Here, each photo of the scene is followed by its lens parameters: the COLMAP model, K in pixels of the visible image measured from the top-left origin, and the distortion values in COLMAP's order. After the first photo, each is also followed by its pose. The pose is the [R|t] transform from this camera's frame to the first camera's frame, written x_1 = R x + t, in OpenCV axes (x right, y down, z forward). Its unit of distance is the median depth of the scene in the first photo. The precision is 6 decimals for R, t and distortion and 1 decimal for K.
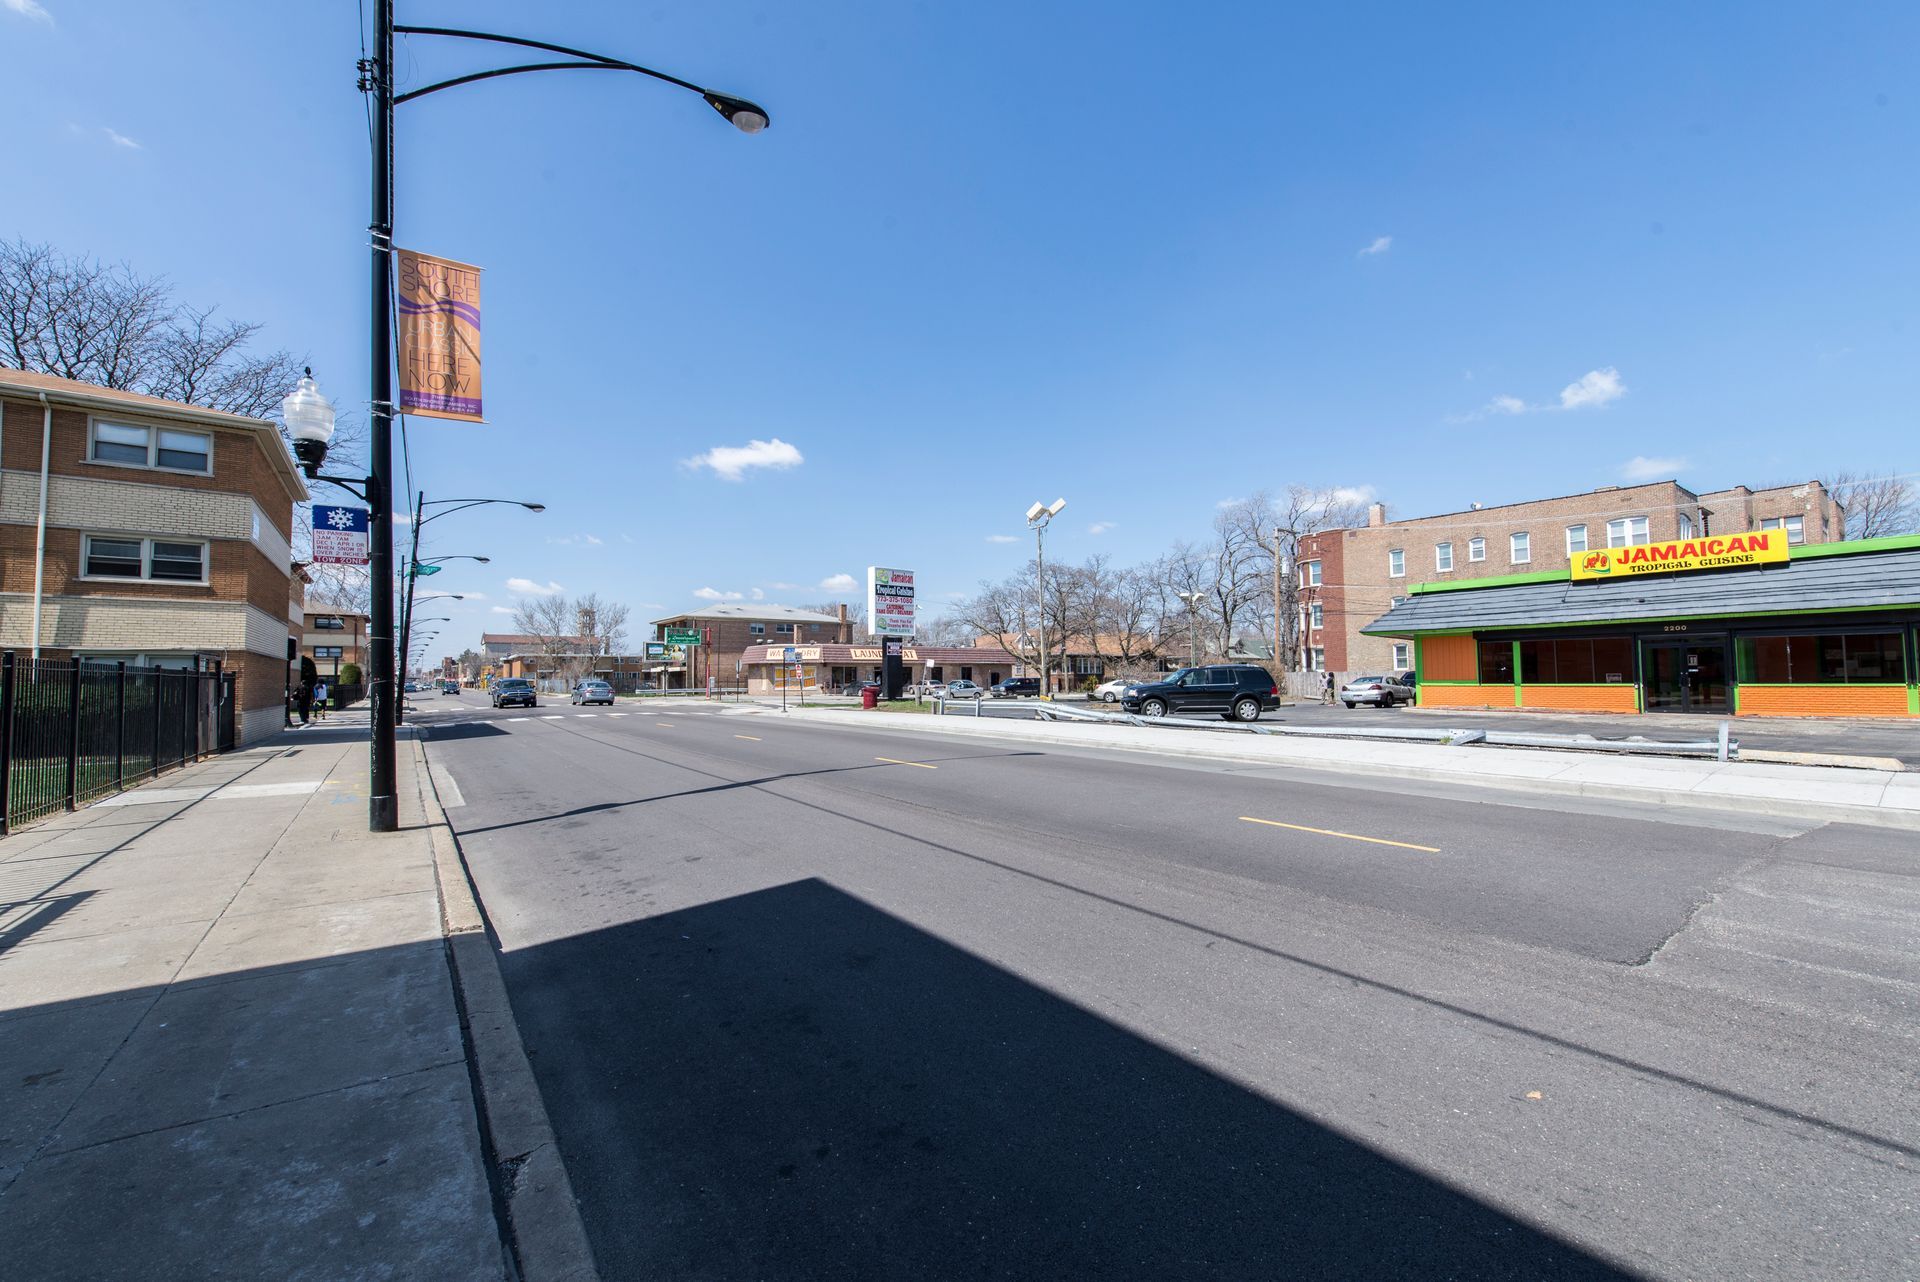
lens RADIAL K [[751.1, 0, 955.7], [0, 751.1, 641.4], [0, 0, 1]] dist [0.019497, -0.006023]
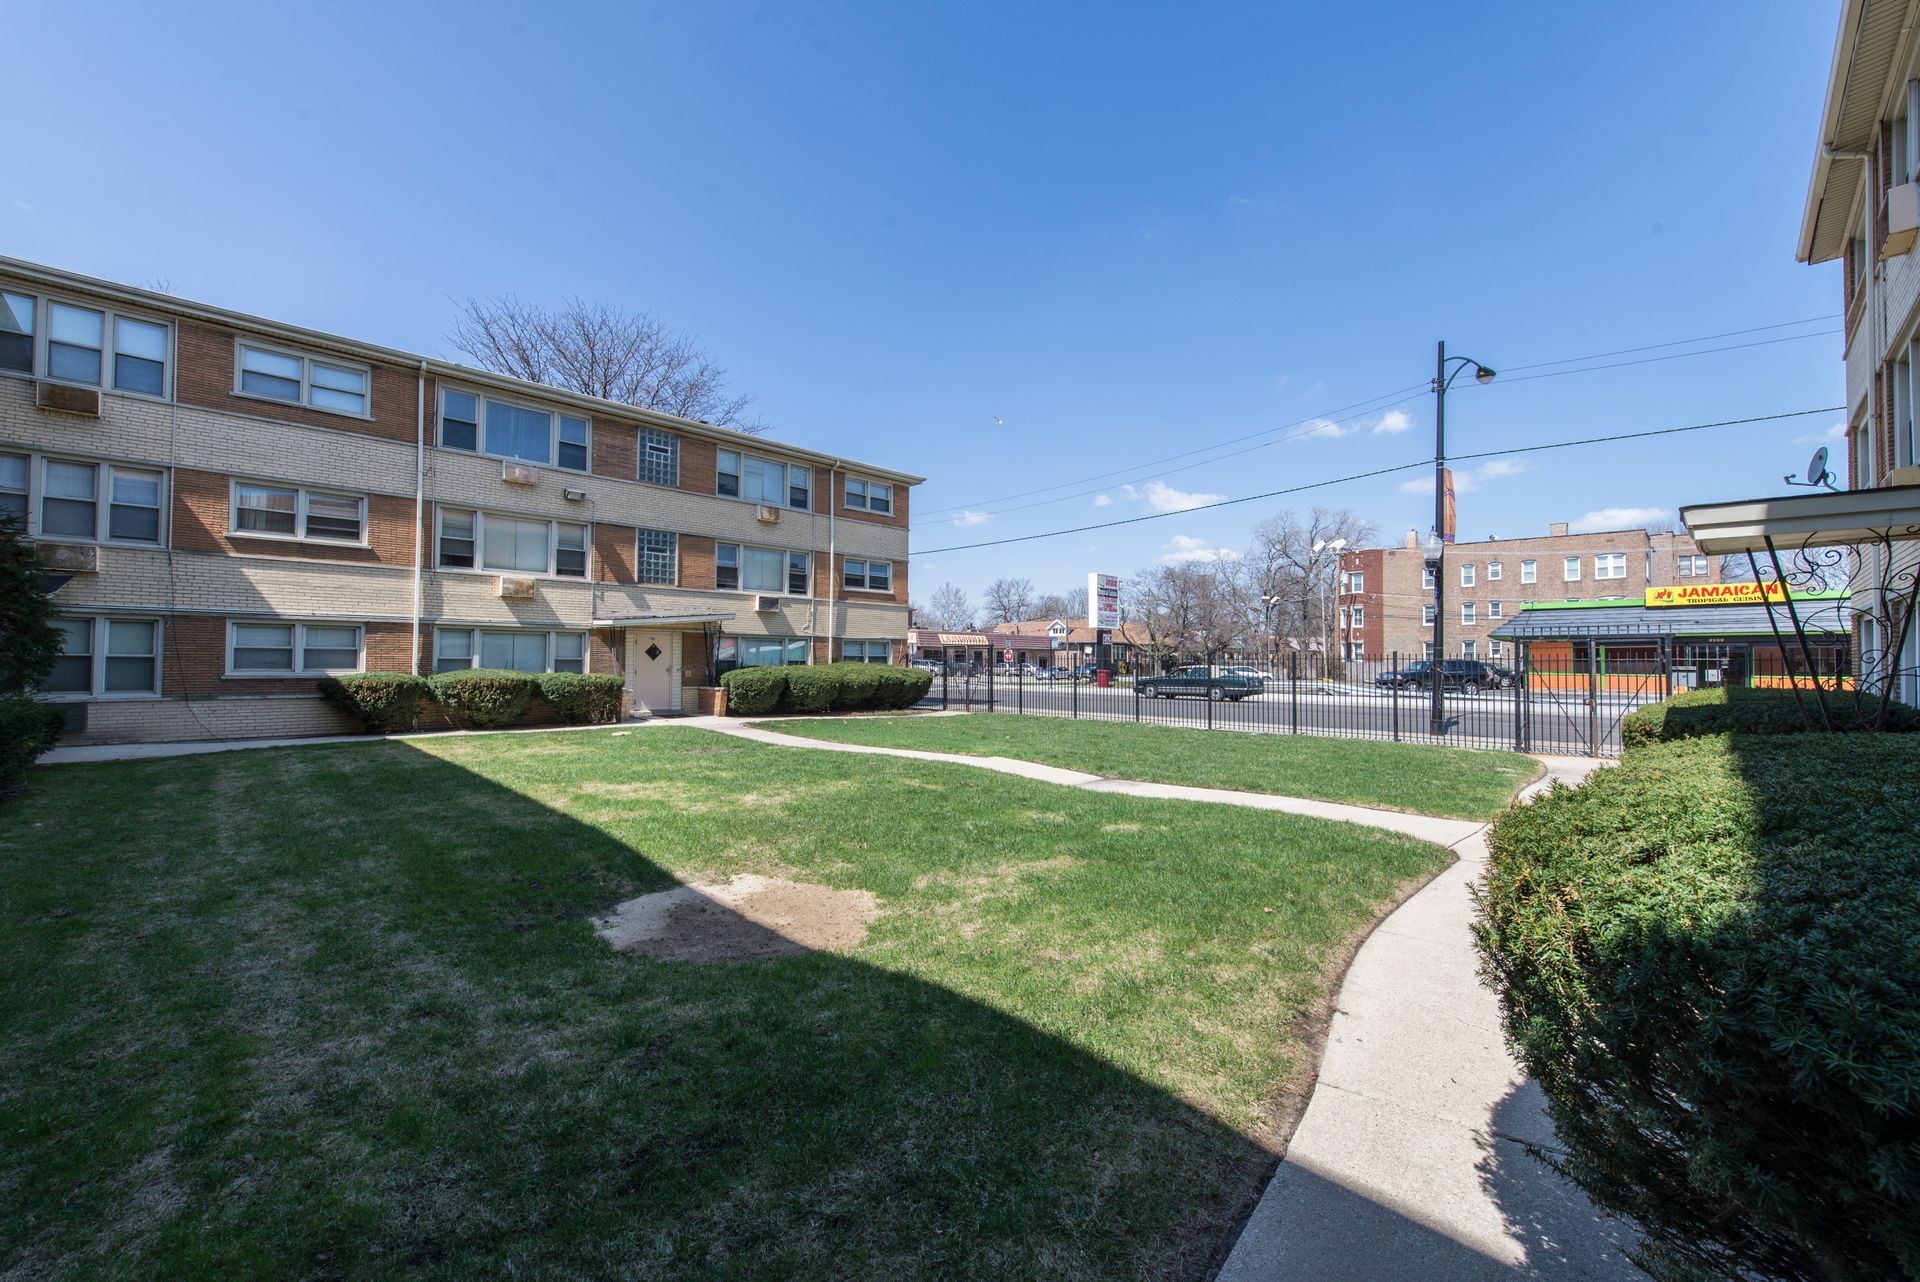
lens RADIAL K [[751.1, 0, 955.7], [0, 751.1, 641.4], [0, 0, 1]] dist [0.019497, -0.006023]
pose [[0.988712, 0.019355, 0.148573, -1.965782], [-0.022903, 0.999491, 0.022207, -0.033027], [-0.148068, -0.025359, 0.988652, -0.750440]]
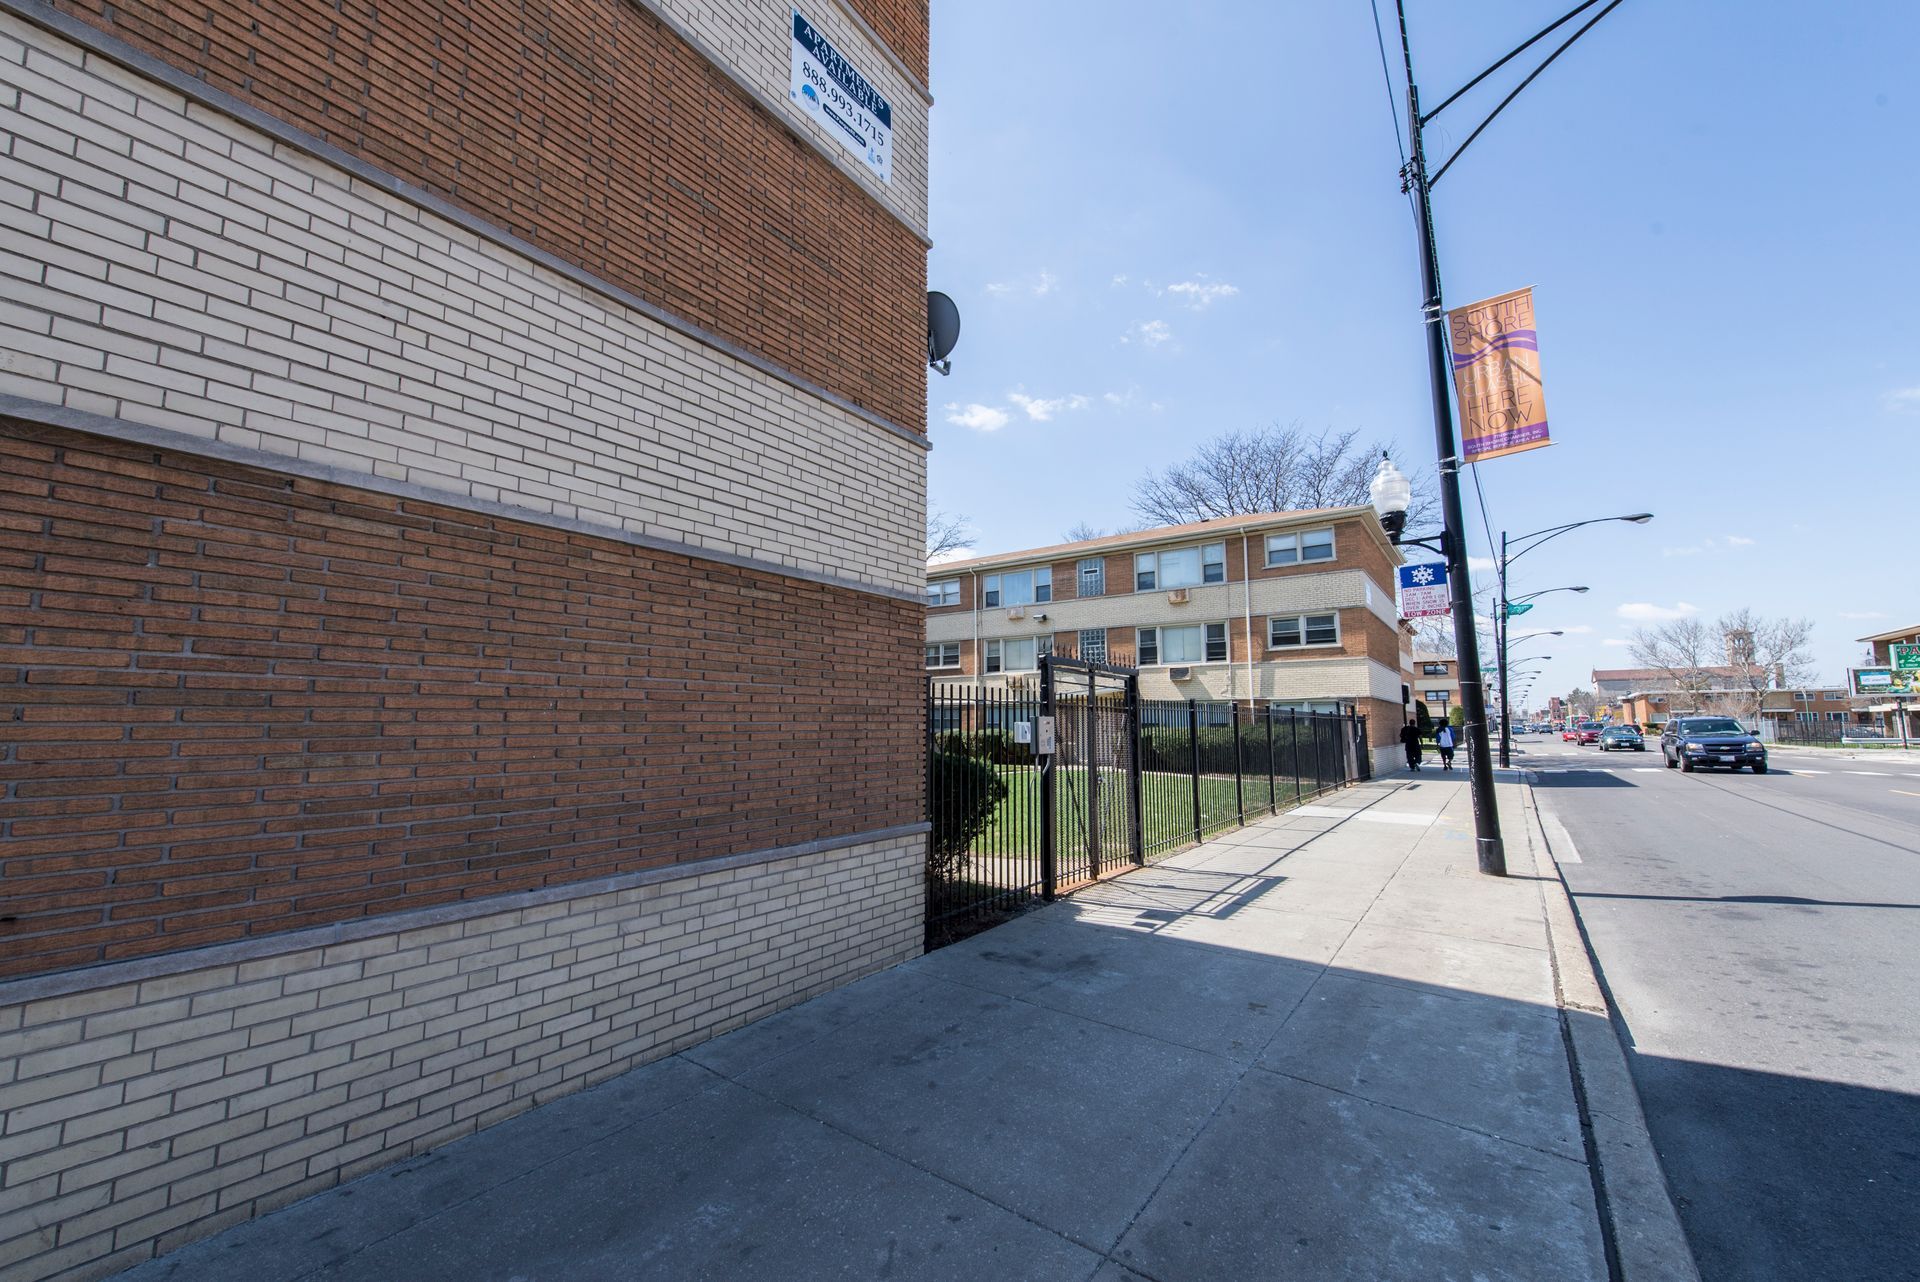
lens RADIAL K [[751.1, 0, 955.7], [0, 751.1, 641.4], [0, 0, 1]] dist [0.019497, -0.006023]
pose [[0.306223, -0.097753, -0.946928, 0.007923], [0.046249, 0.995067, -0.087766, -0.001637], [0.950836, -0.016918, 0.309233, 0.016510]]
